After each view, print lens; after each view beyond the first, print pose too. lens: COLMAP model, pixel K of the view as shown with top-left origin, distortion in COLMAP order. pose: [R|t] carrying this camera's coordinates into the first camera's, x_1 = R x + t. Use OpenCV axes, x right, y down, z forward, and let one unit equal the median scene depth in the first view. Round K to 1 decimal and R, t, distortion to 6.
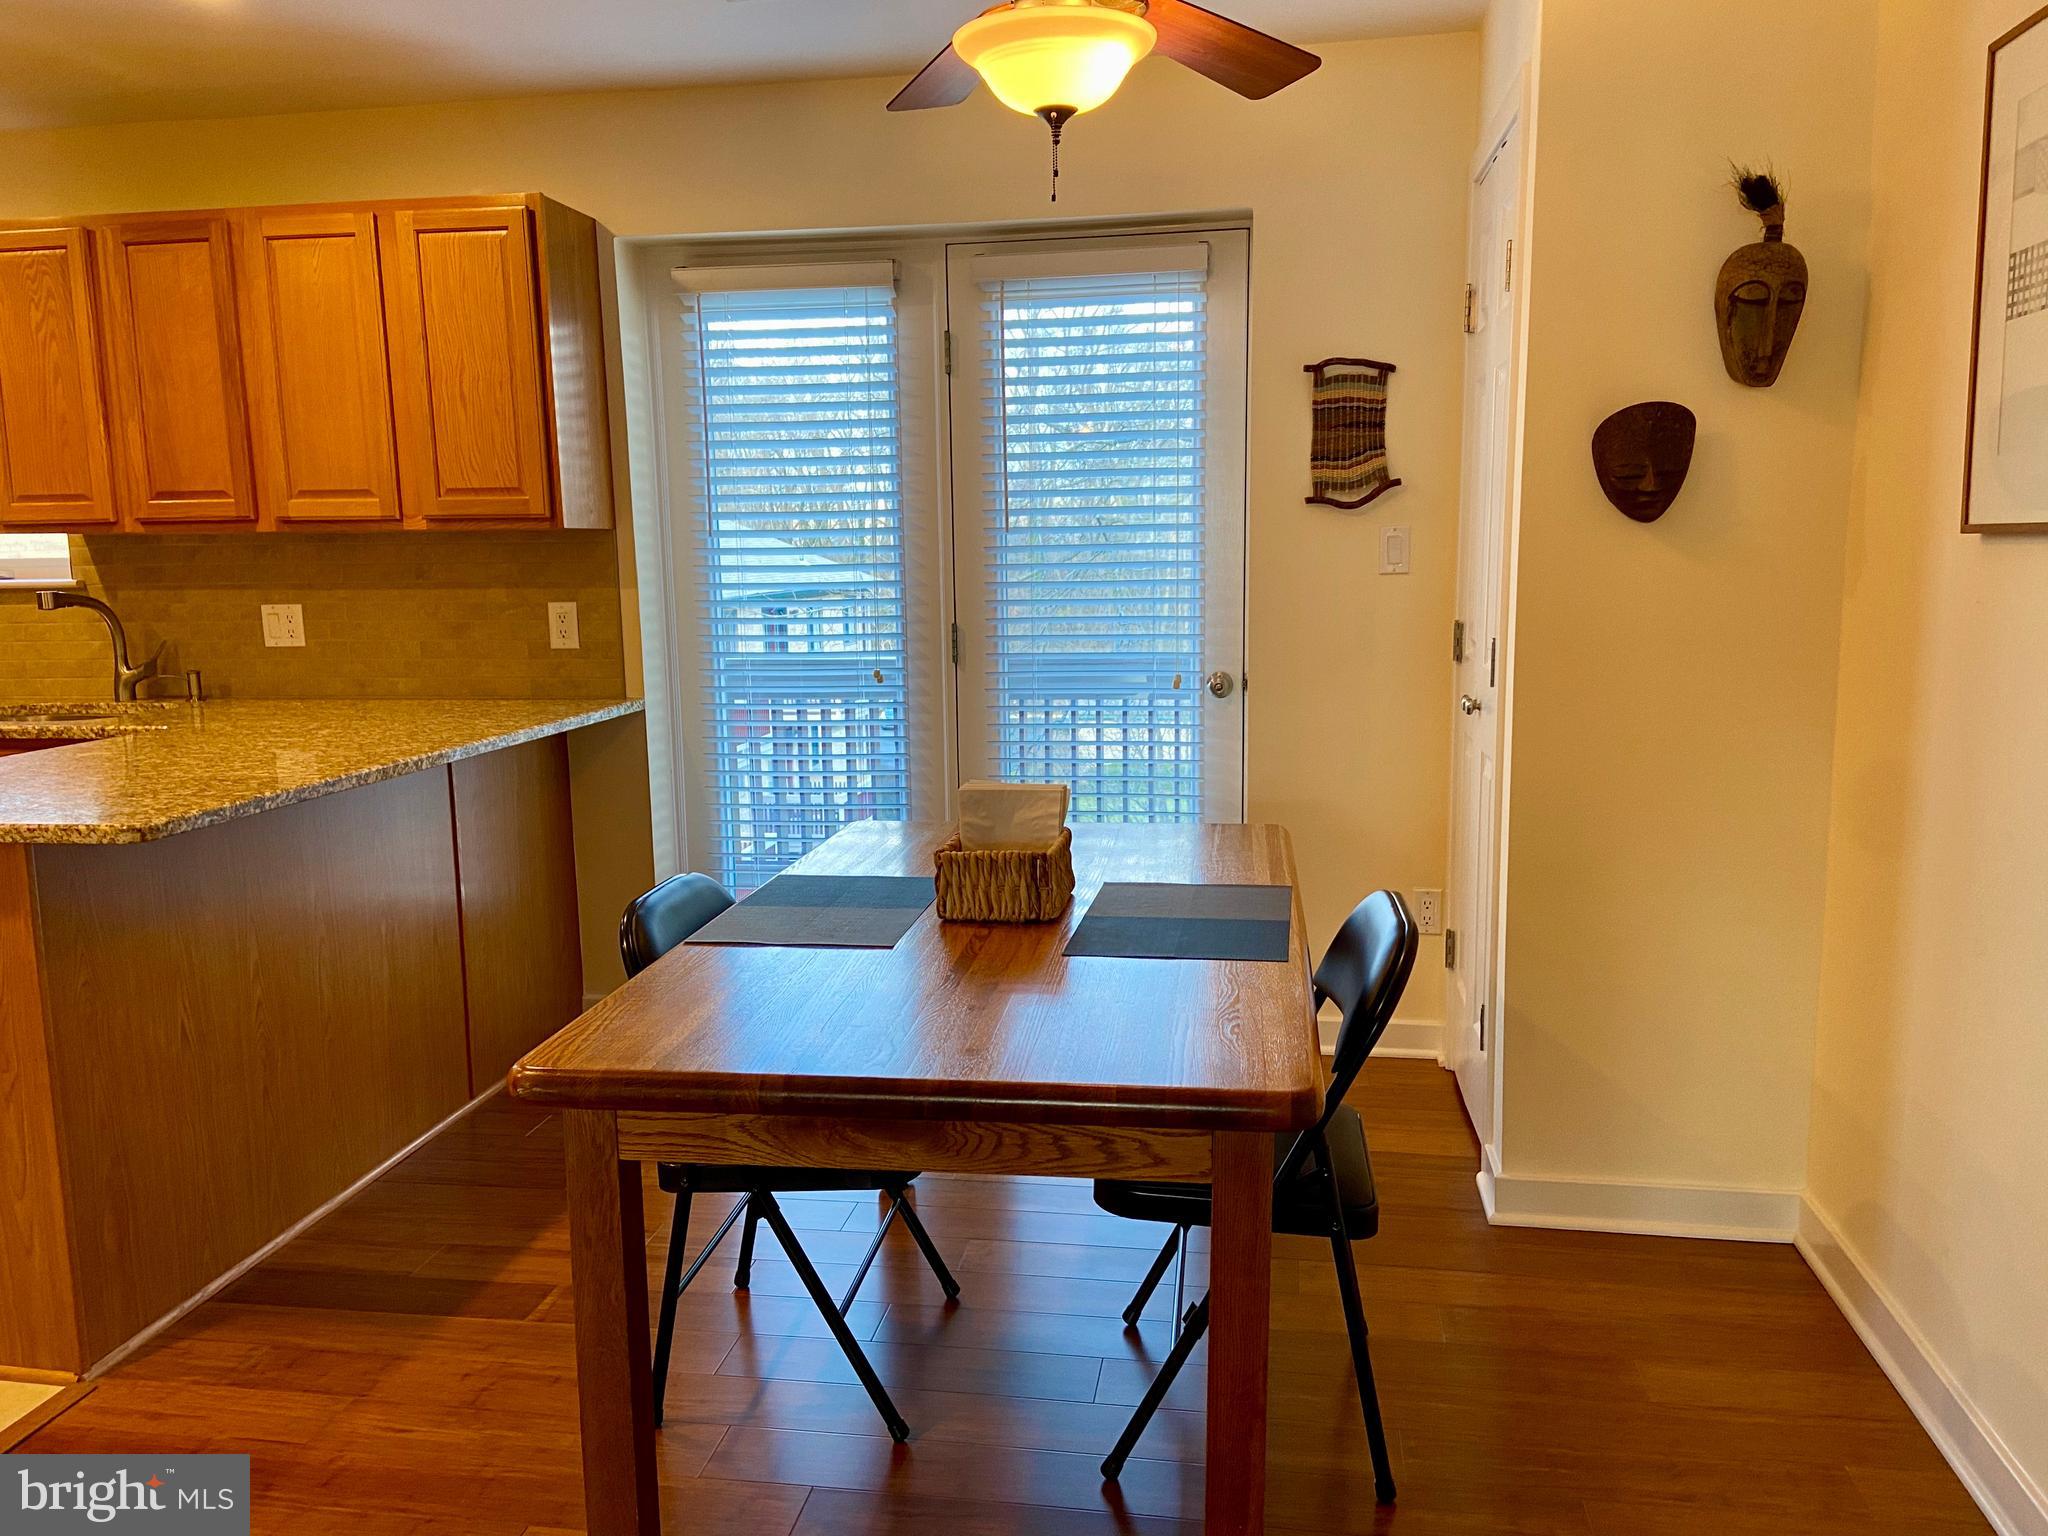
lens RADIAL K [[1531.6, 0, 1017.6], [0, 1531.6, 771.1], [0, 0, 1]] dist [0.119115, -0.149661]
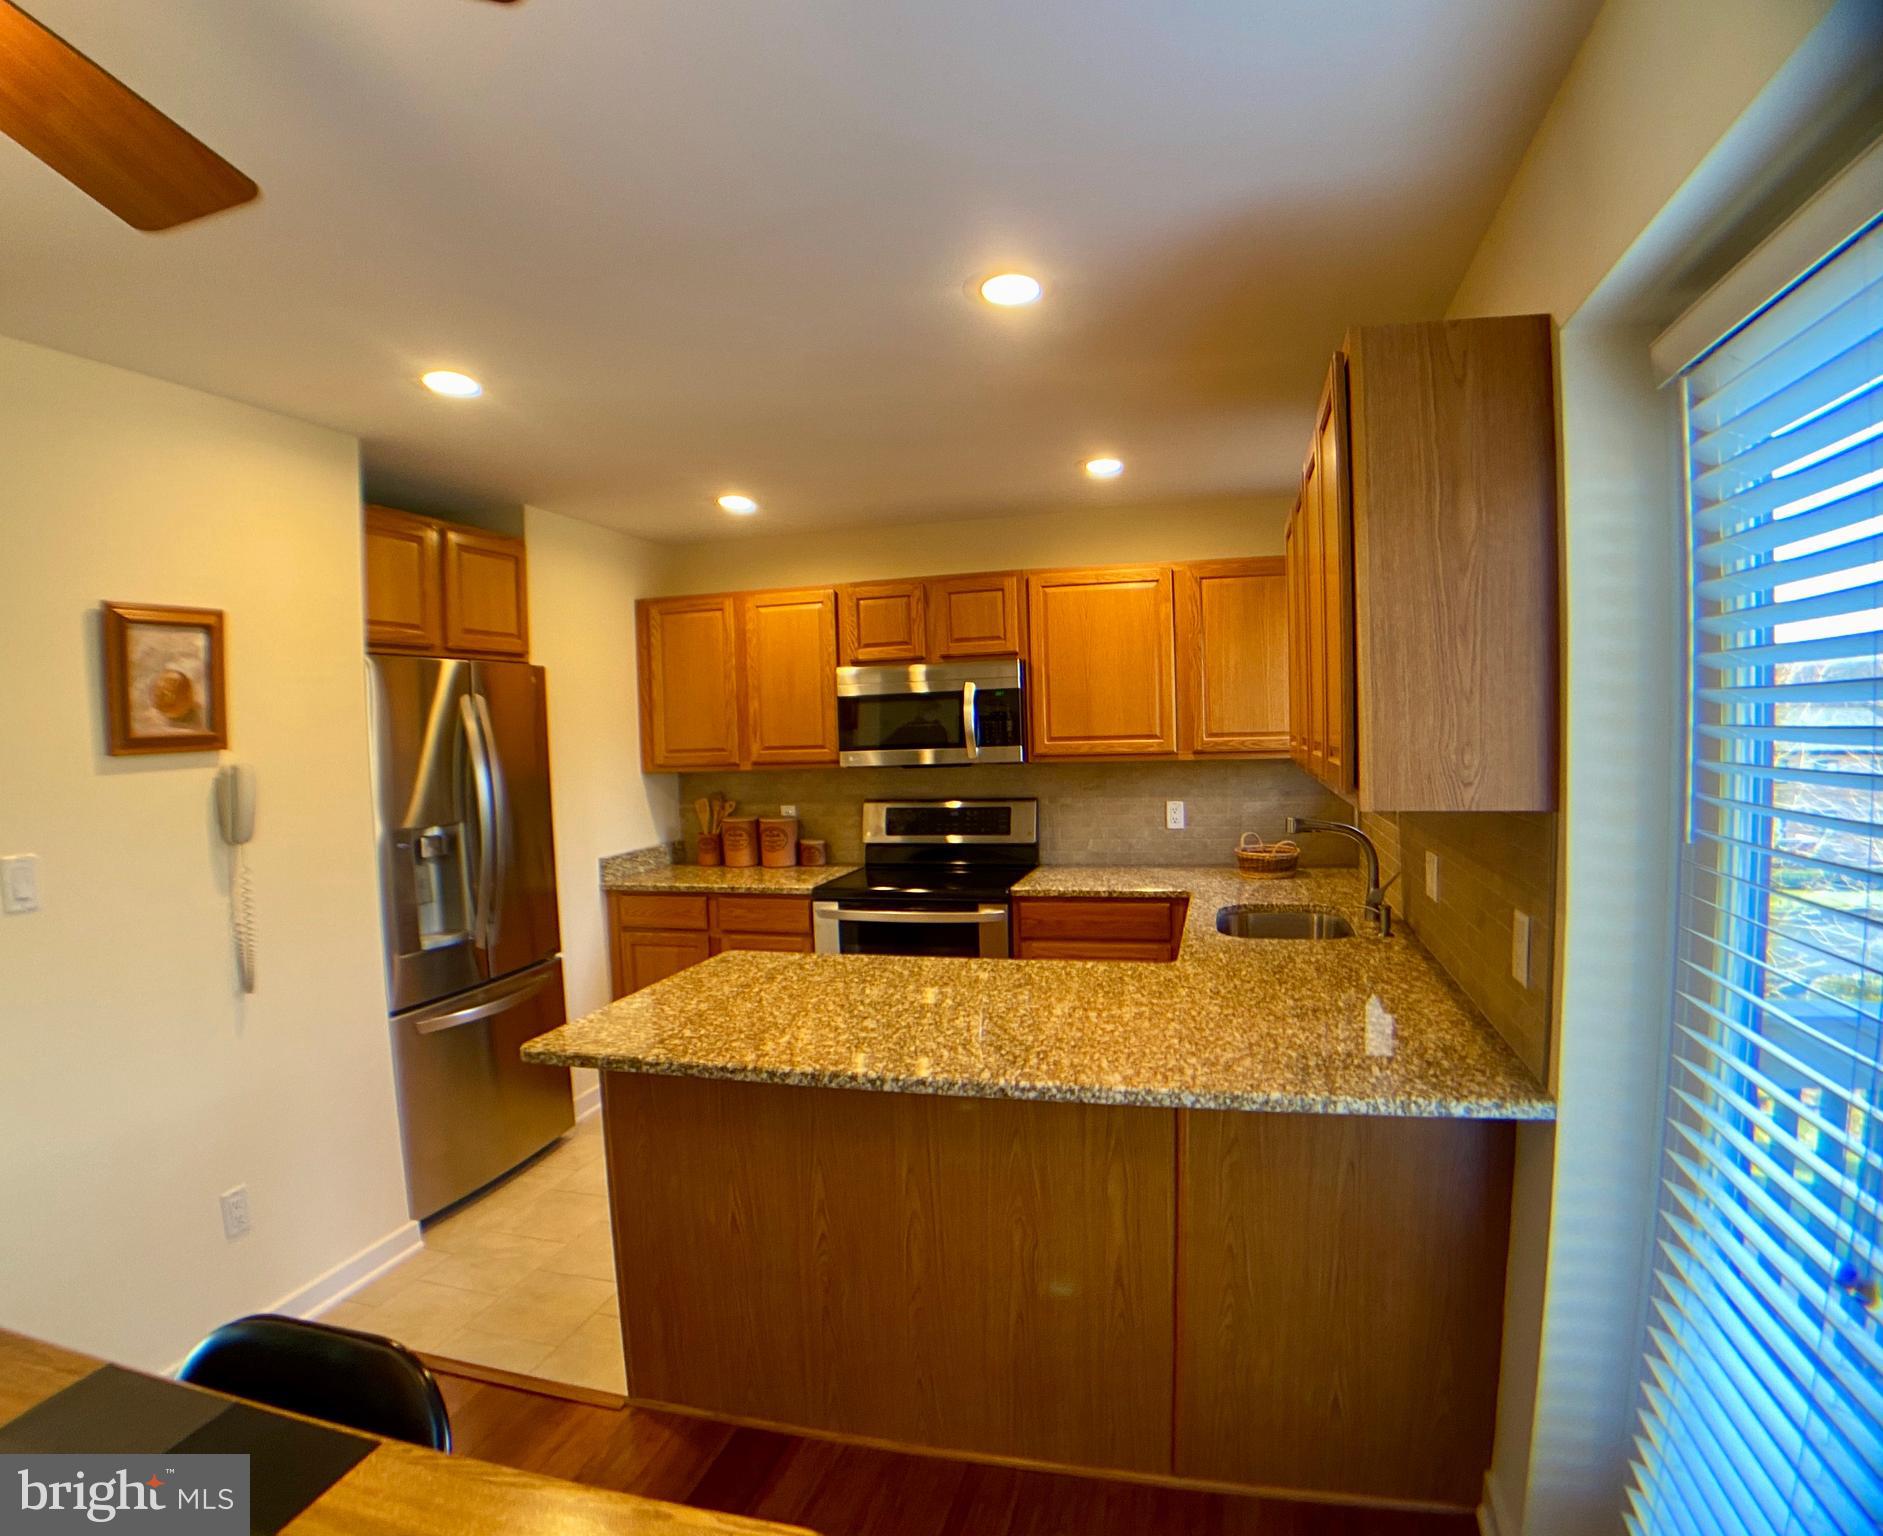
lens RADIAL K [[990.7, 0, 1004.6], [0, 990.7, 770.9], [0, 0, 1]] dist [-0.107688, 0.000295]
pose [[-0.043065, 0.065070, -0.996951, 0.121345], [-0.123978, 0.989816, 0.069960, -0.180650], [0.991350, 0.126613, -0.034559, 0.846338]]
